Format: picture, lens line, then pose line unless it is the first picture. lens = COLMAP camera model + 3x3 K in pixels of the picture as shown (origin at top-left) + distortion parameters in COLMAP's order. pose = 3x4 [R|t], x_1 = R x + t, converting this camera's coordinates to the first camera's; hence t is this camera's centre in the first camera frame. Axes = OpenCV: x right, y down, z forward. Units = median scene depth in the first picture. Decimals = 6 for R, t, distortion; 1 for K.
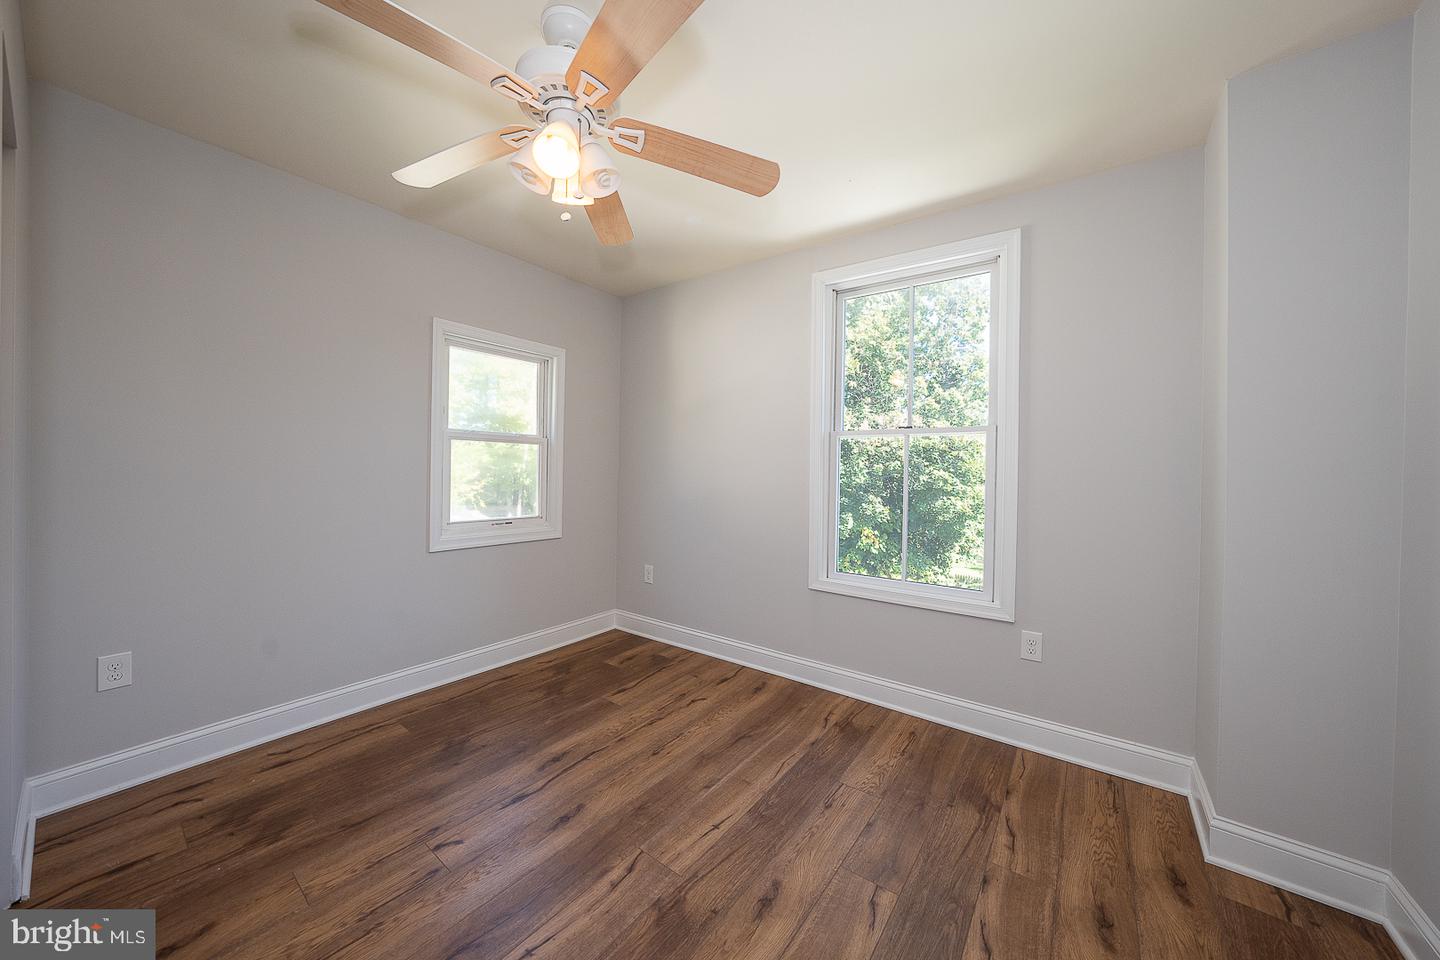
lens RADIAL K [[497.2, 0, 727.6], [0, 497.2, 477.0], [0, 0, 1]] dist [-0.018140, 0.001927]
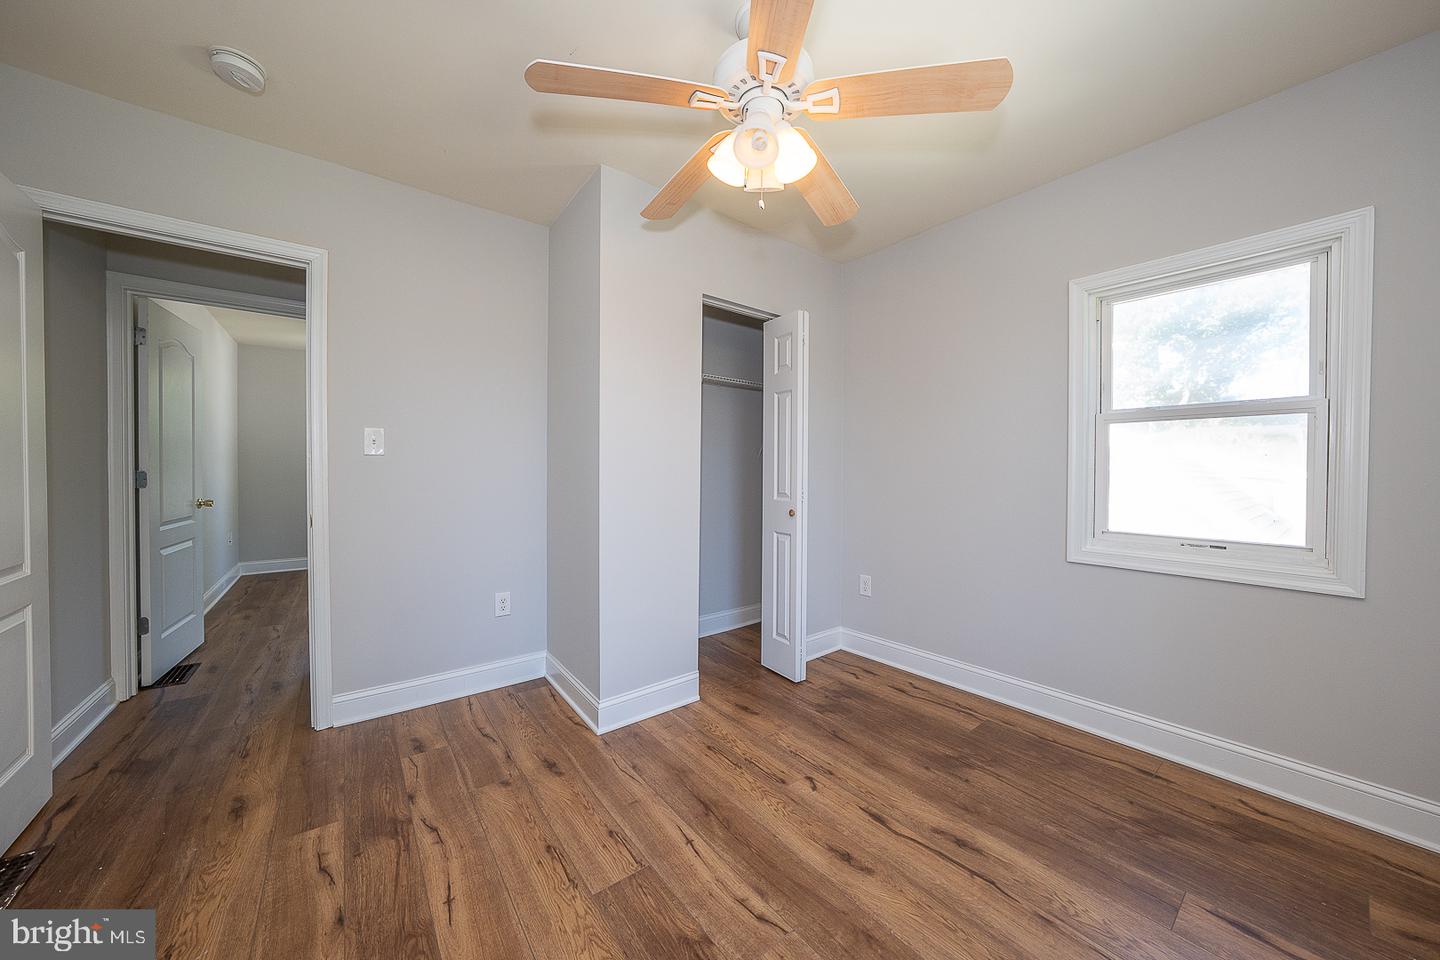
lens RADIAL K [[497.2, 0, 719.3], [0, 497.2, 479.7], [0, 0, 1]] dist [-0.018140, 0.001927]
pose [[-0.281173, 0.002978, -0.959653, 0.466722], [-0.014276, 0.999872, 0.007286, 0.018526], [0.959551, 0.015749, -0.281094, 0.839942]]
